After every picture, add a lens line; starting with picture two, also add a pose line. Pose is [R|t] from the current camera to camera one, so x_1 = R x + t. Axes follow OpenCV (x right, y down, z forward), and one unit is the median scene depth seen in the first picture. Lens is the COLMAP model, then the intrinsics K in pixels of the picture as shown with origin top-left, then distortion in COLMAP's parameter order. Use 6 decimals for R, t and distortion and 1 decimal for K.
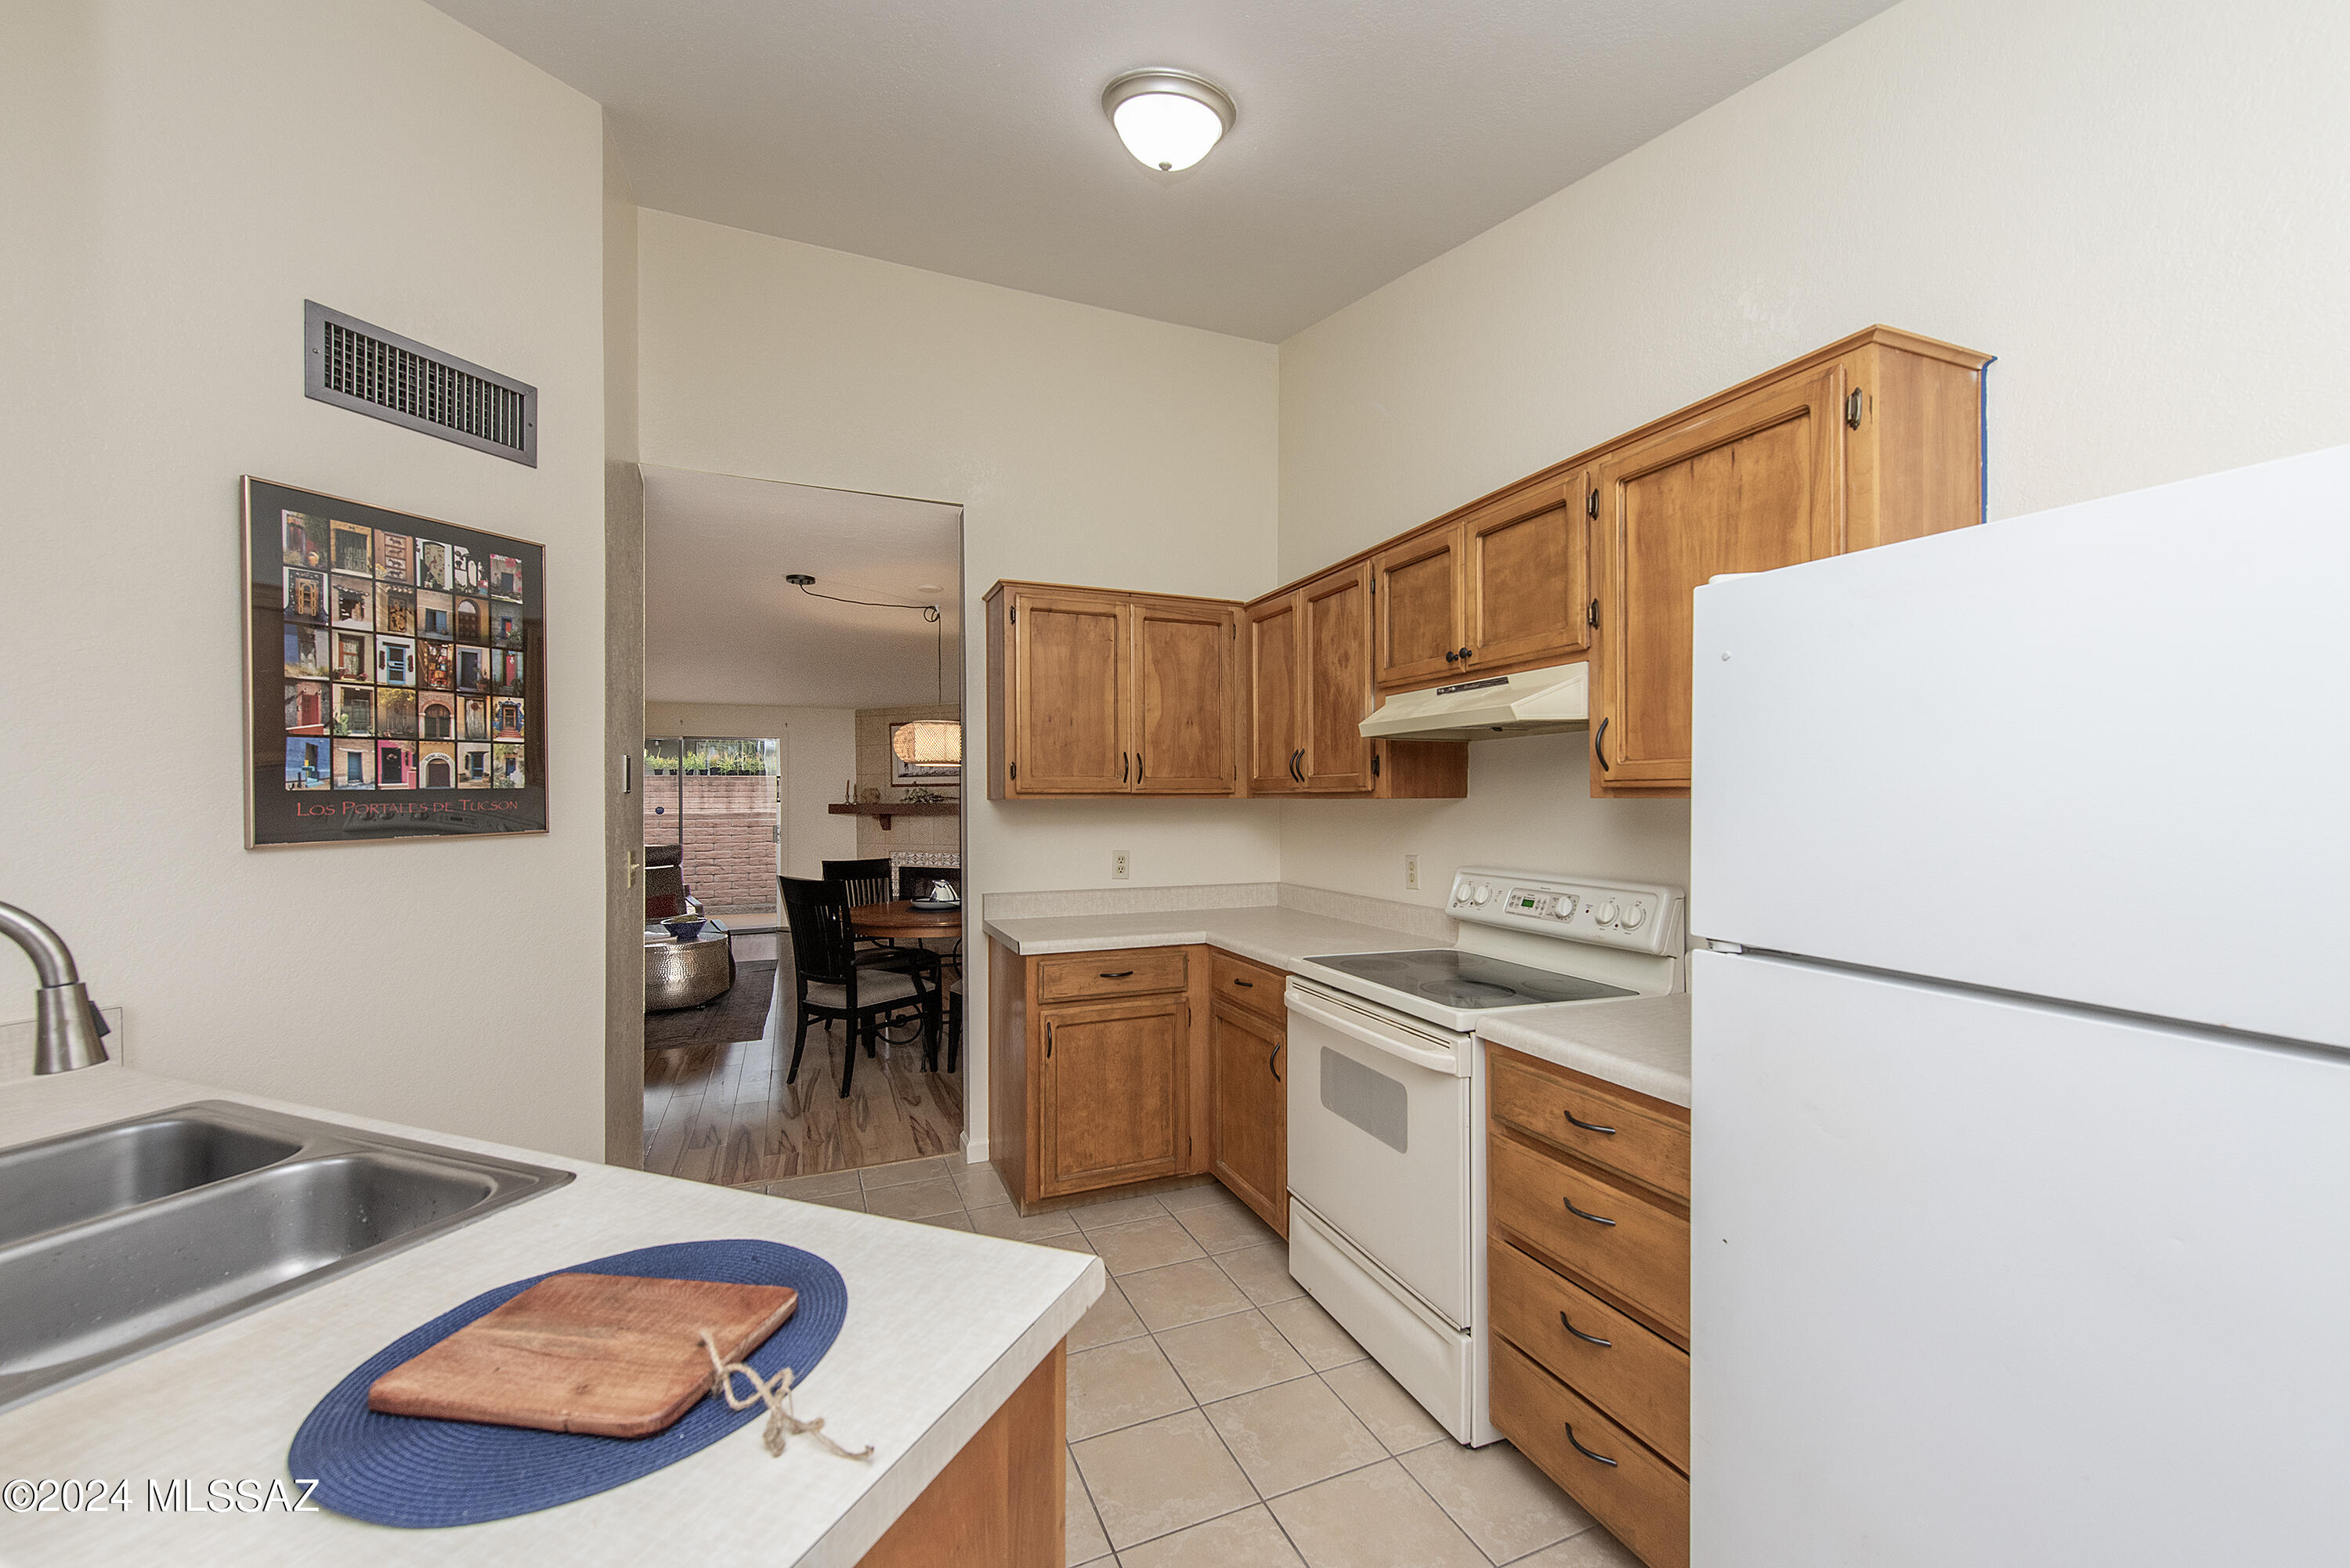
lens RADIAL K [[908.9, 0, 1195.7], [0, 908.9, 793.6], [0, 0, 1]] dist [0.004393, 0.000063]
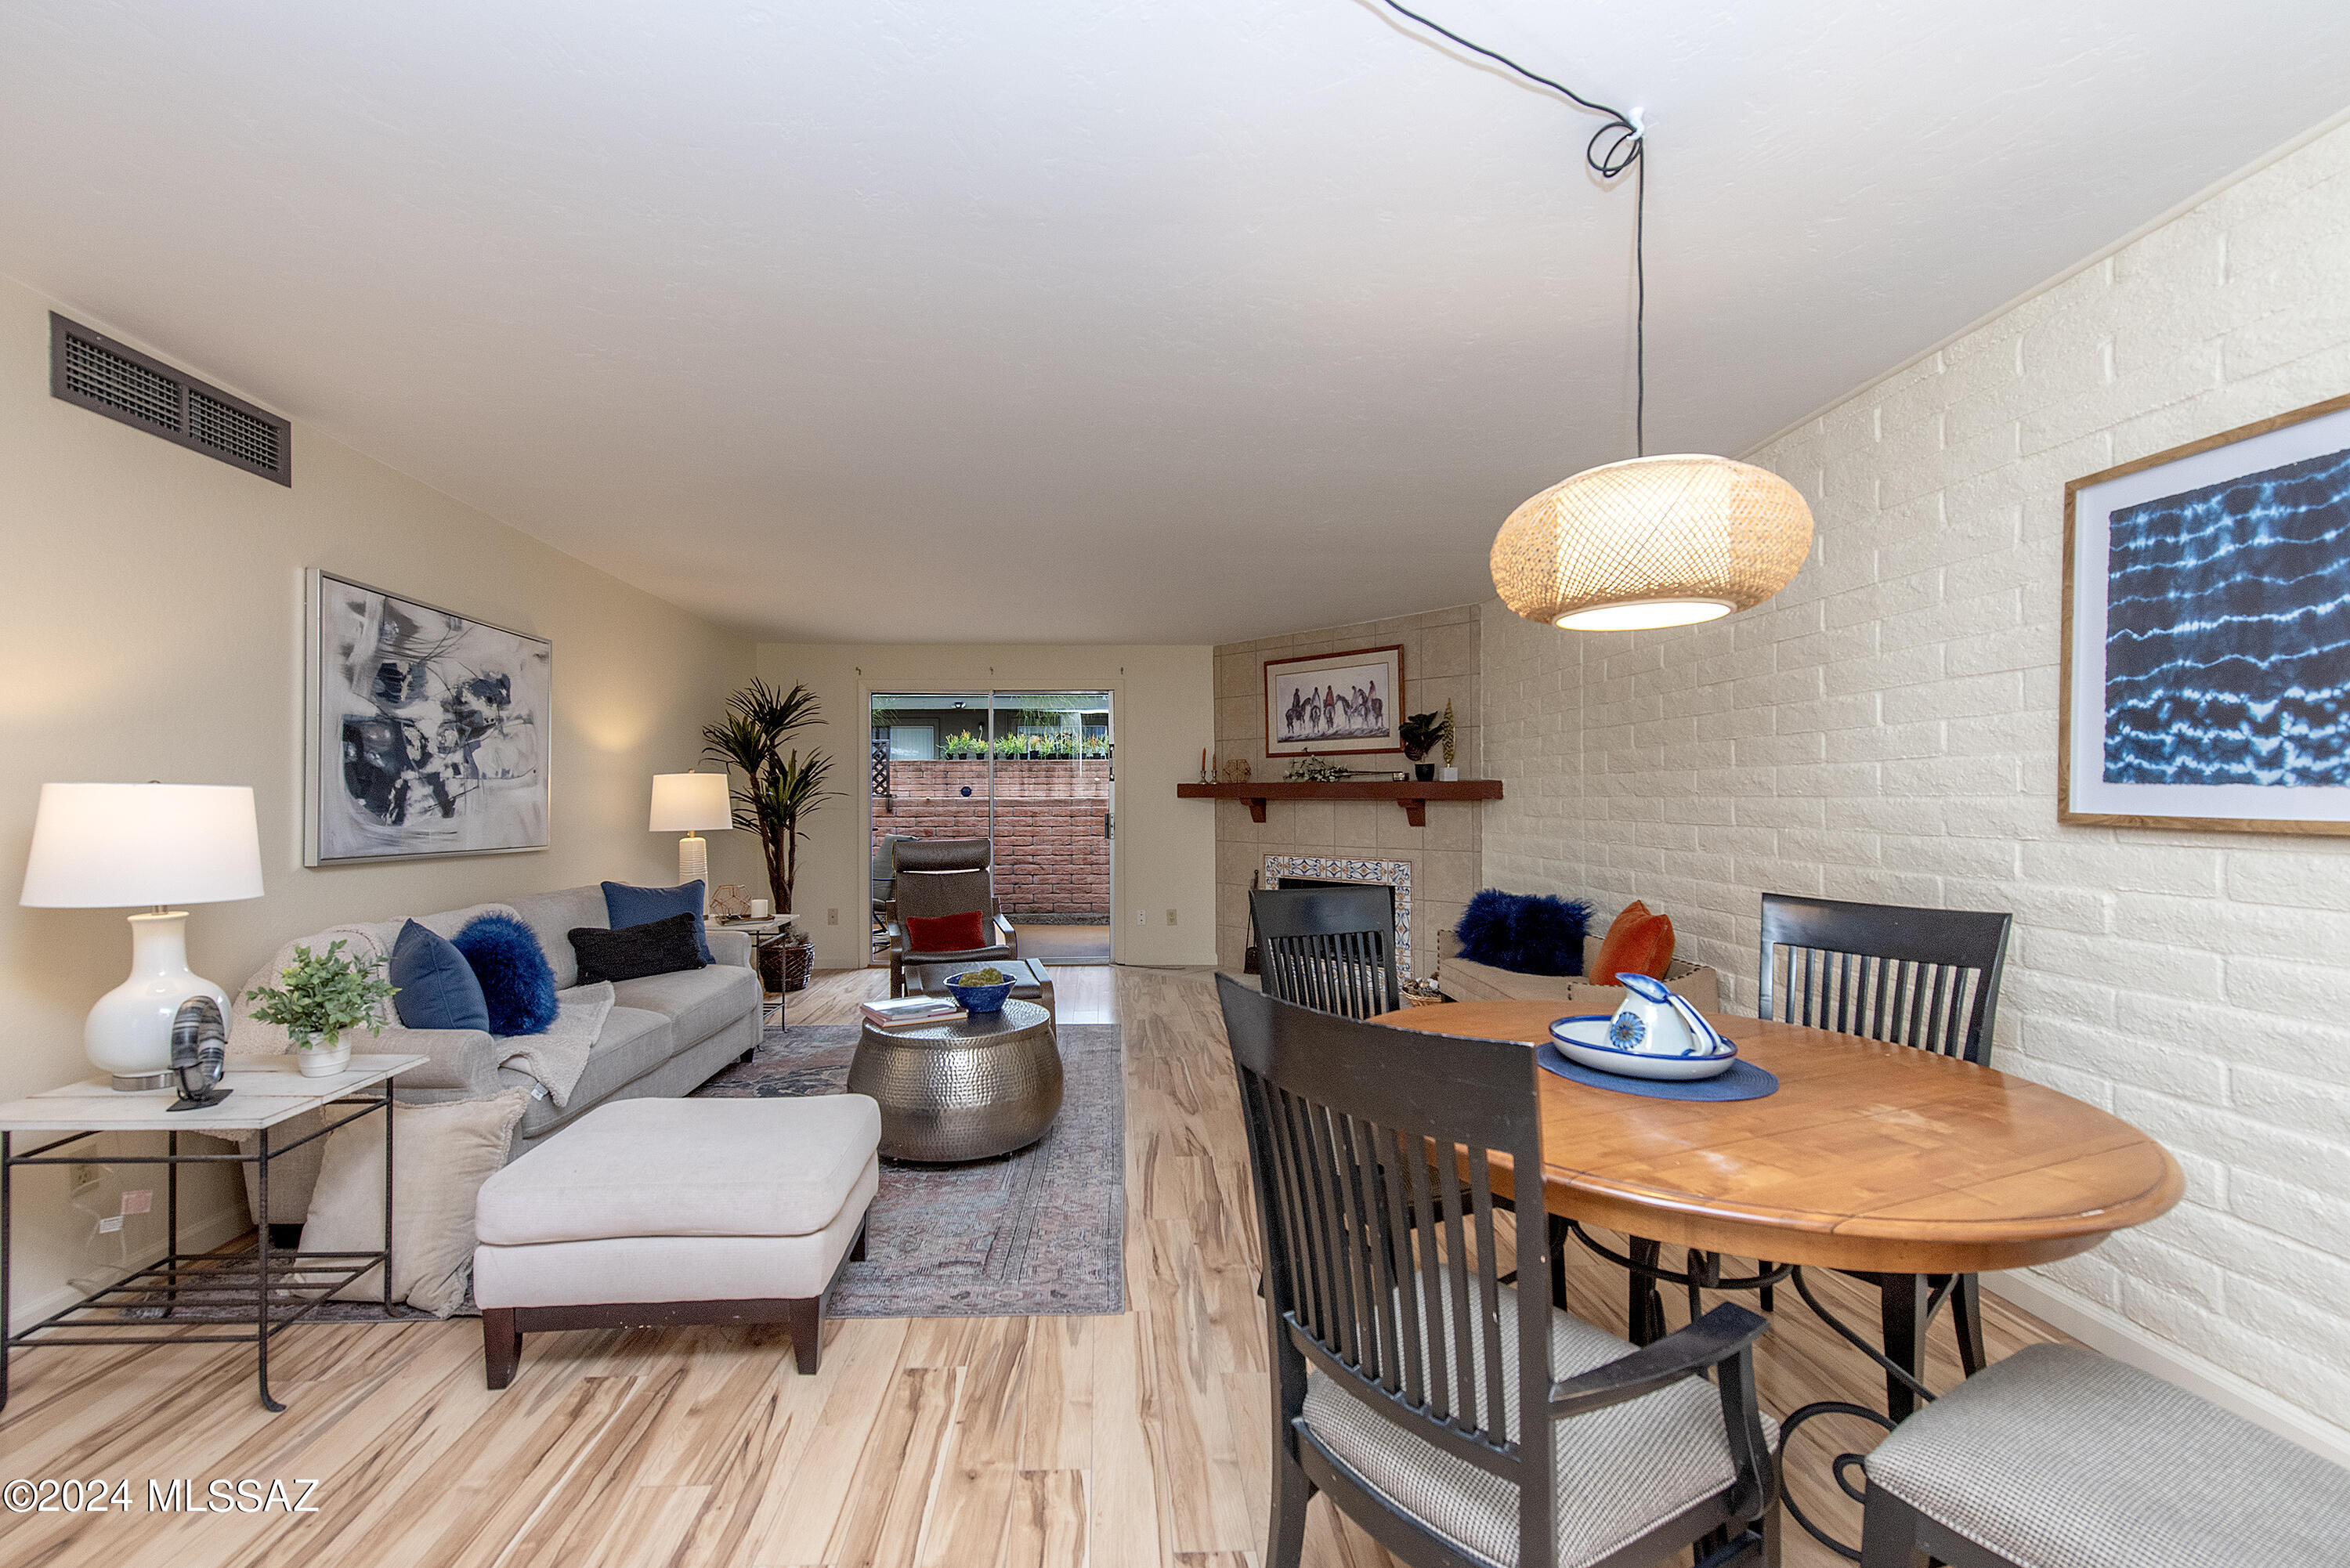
lens RADIAL K [[908.9, 0, 1159.6], [0, 908.9, 796.6], [0, 0, 1]] dist [0.004393, 0.000063]
pose [[0.938963, 0.002373, -0.344010, -0.177527], [0.001113, 0.999950, 0.009935, 0.014436], [0.344016, -0.009711, 0.938913, 0.342060]]
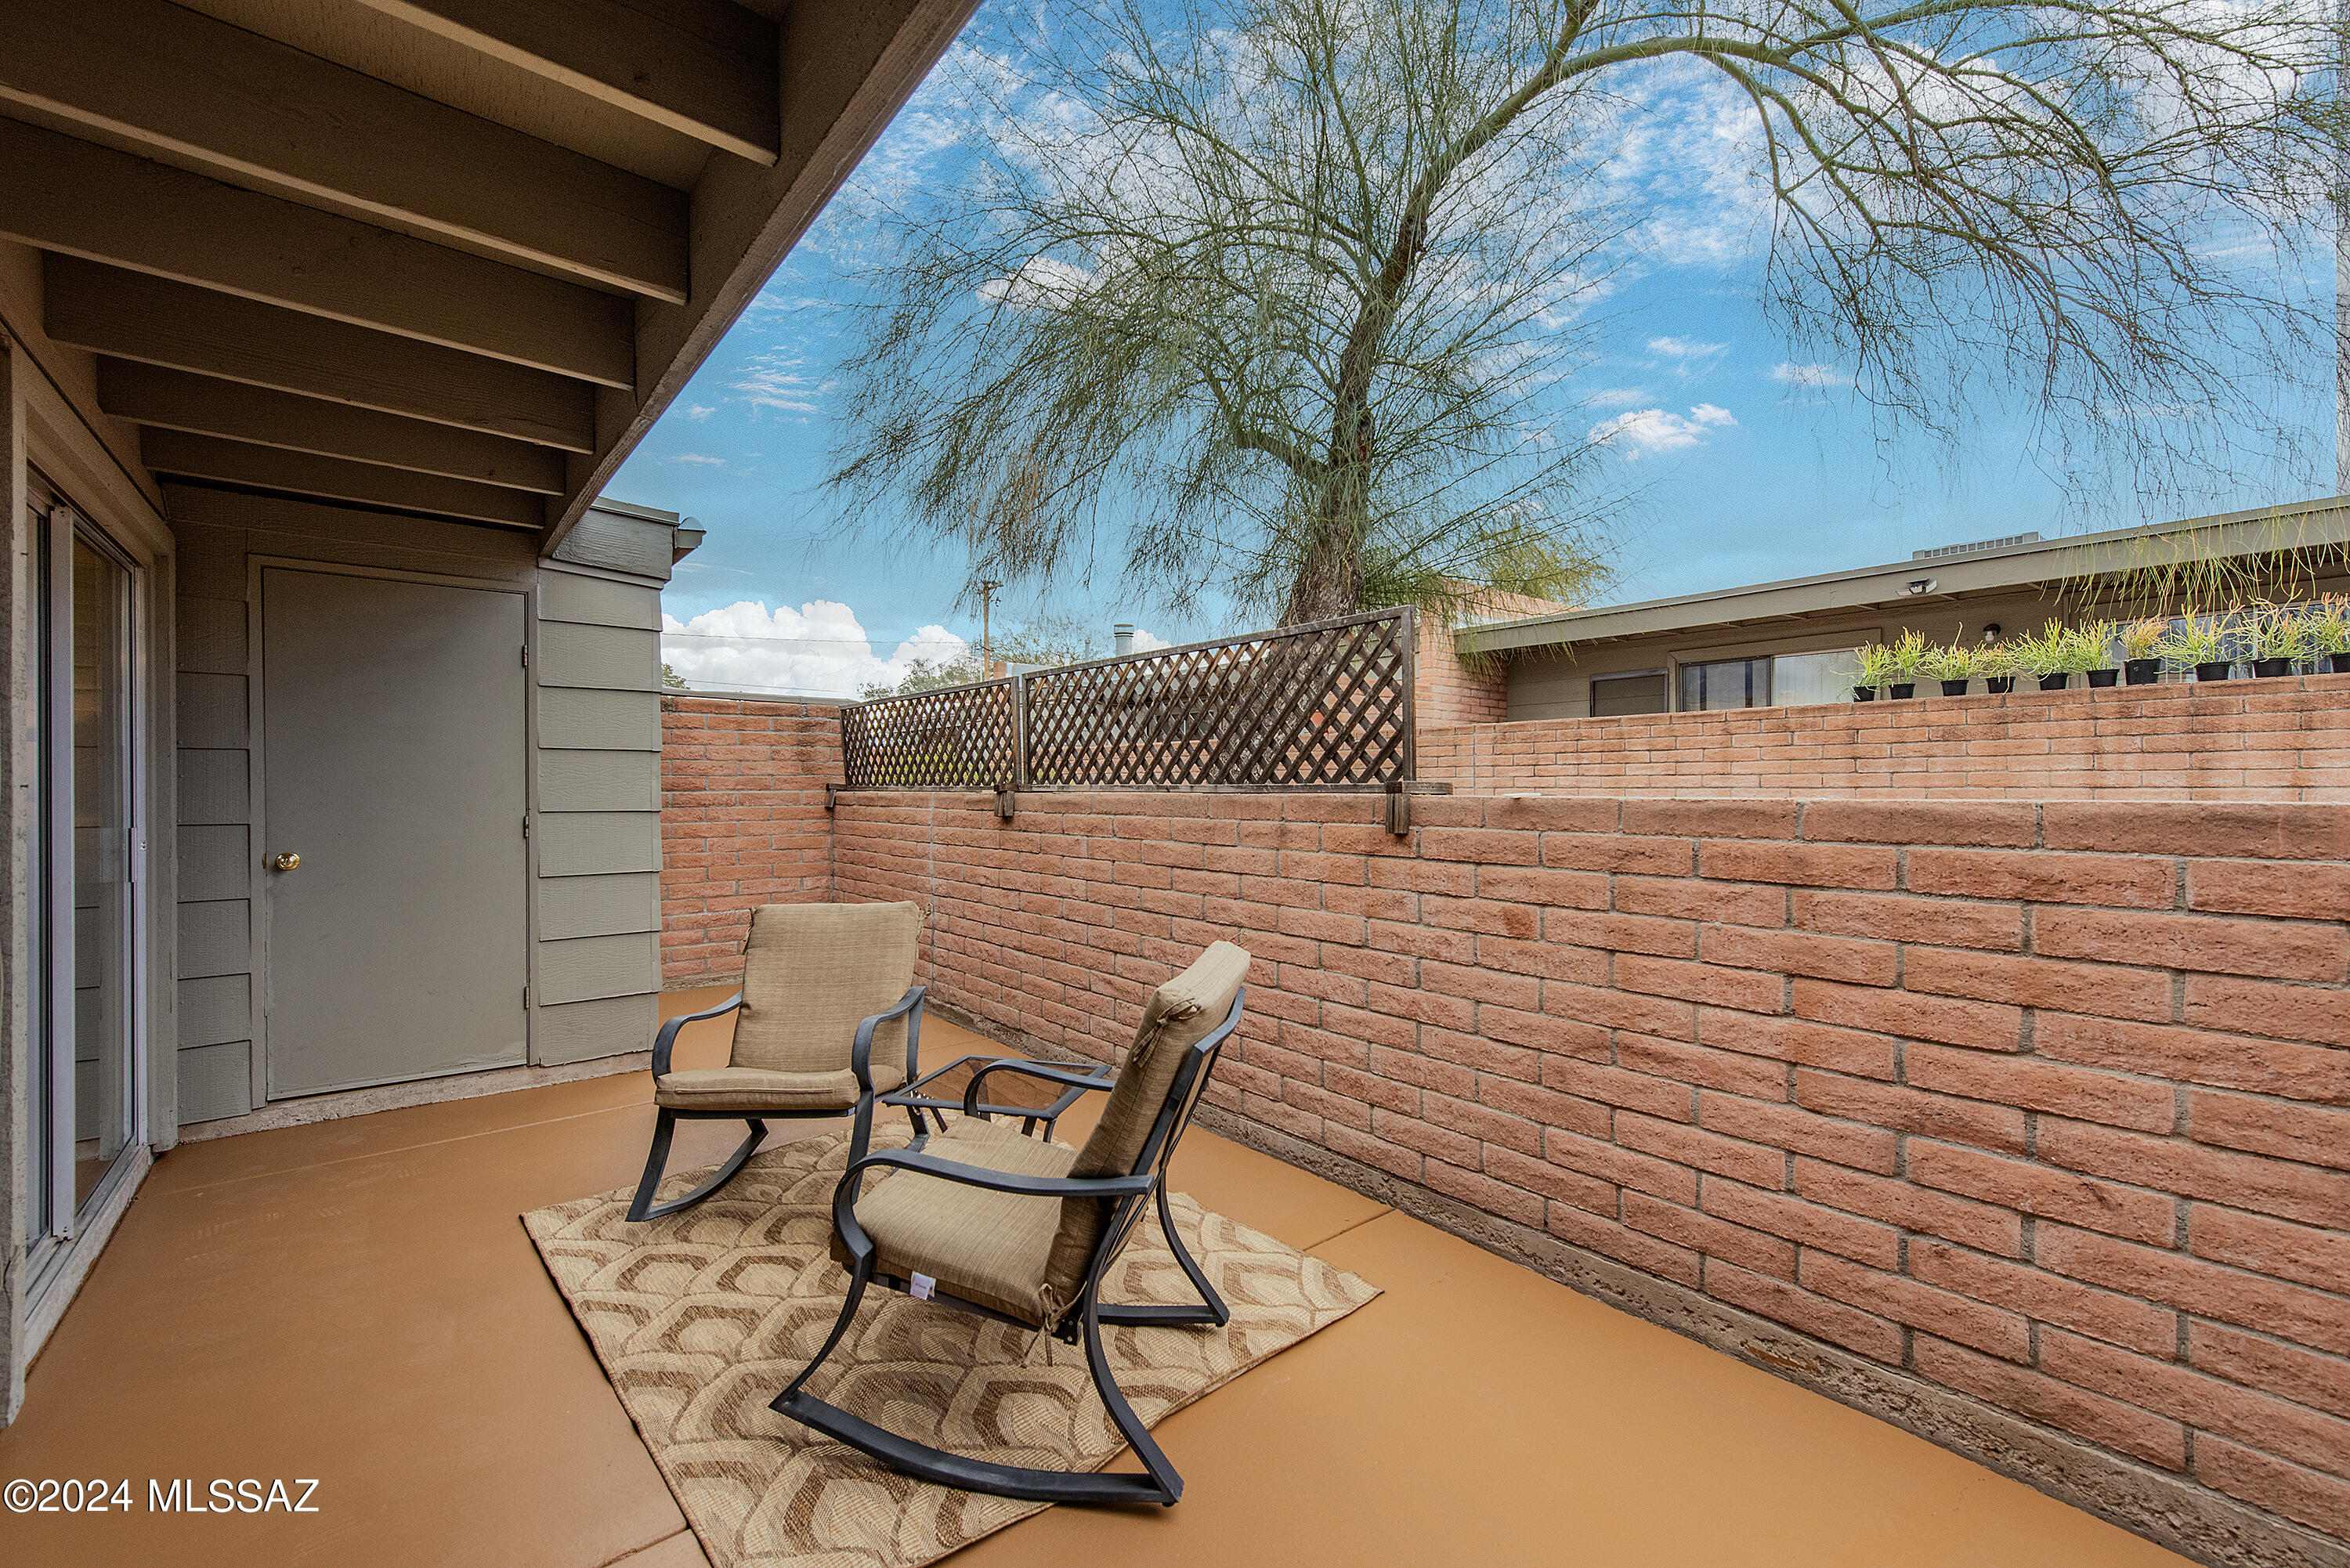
lens RADIAL K [[949.8, 0, 1170.2], [0, 949.8, 790.9], [0, 0, 1]] dist [0.001396, 0.000167]
pose [[0.259838, 0.005861, -0.965634, -0.520598], [0.012027, 0.999884, 0.009305, 0.019695], [0.965577, -0.014031, 0.259738, 1.032842]]
